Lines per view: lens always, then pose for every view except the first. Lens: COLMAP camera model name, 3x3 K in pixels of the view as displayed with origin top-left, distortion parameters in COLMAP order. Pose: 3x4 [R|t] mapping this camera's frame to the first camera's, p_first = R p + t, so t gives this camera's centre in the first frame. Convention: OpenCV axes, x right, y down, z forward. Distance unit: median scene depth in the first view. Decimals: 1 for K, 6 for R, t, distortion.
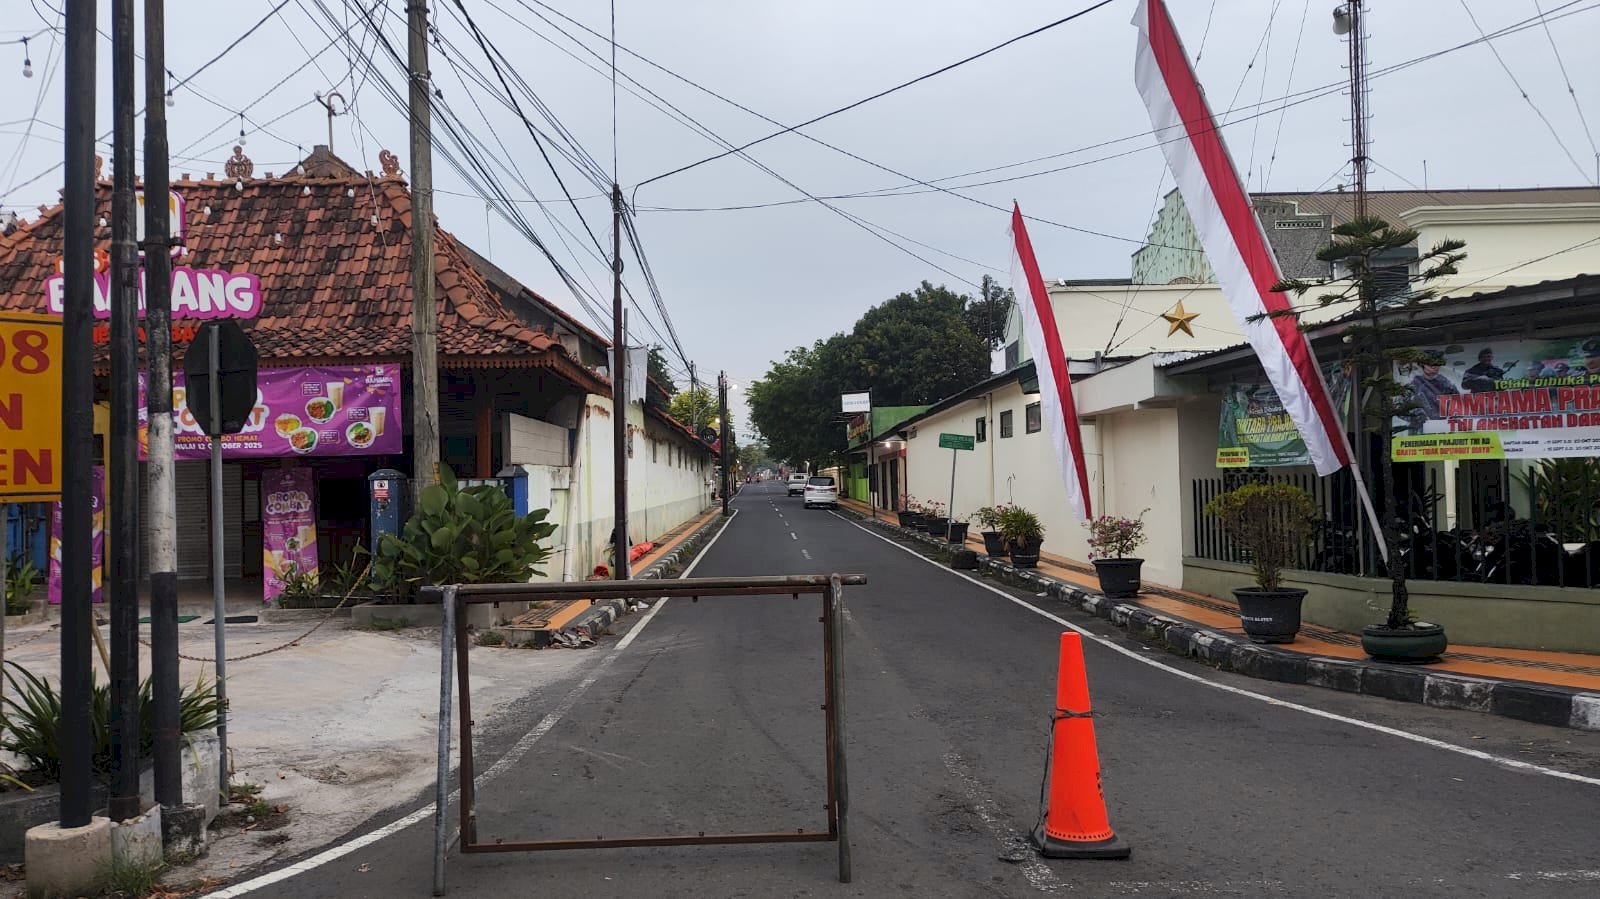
lens RADIAL K [[1282.1, 0, 800.0], [0, 1282.1, 449.5], [0, 0, 1]] dist [0.000238, -0.003342]
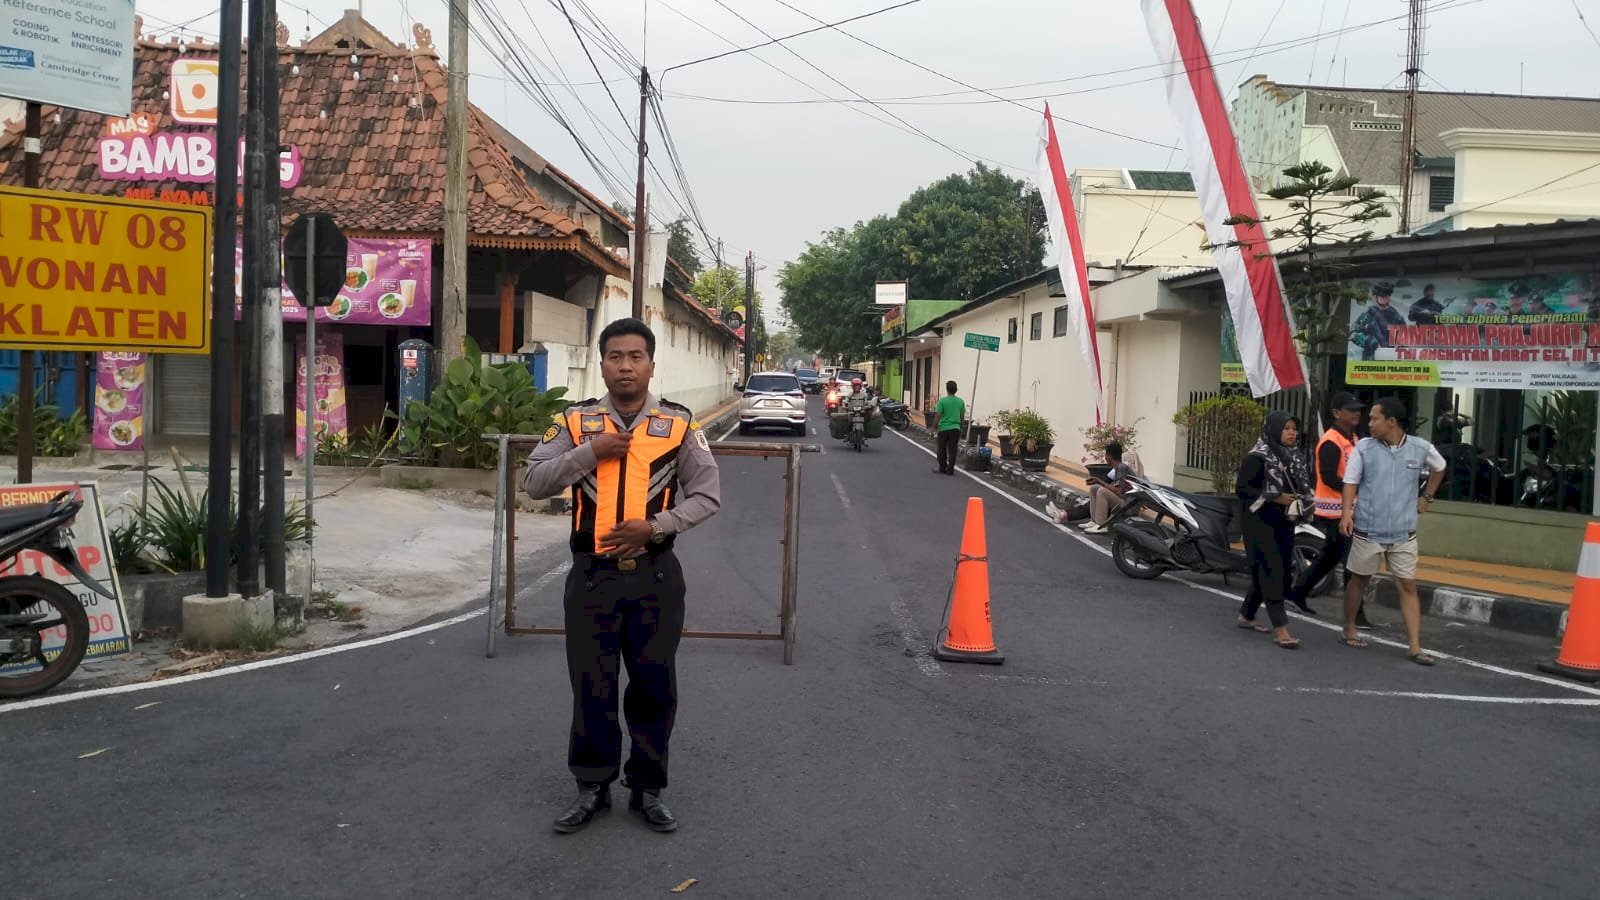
lens RADIAL K [[1397.5, 0, 800.0], [0, 1397.5, 450.0], [0, 0, 1]] dist [0.027317, -0.009421]
pose [[0.998244, 0.056040, -0.019201, 0.019908], [-0.054349, 0.995352, 0.079501, -0.002811], [0.023567, -0.078318, 0.996650, -0.142599]]
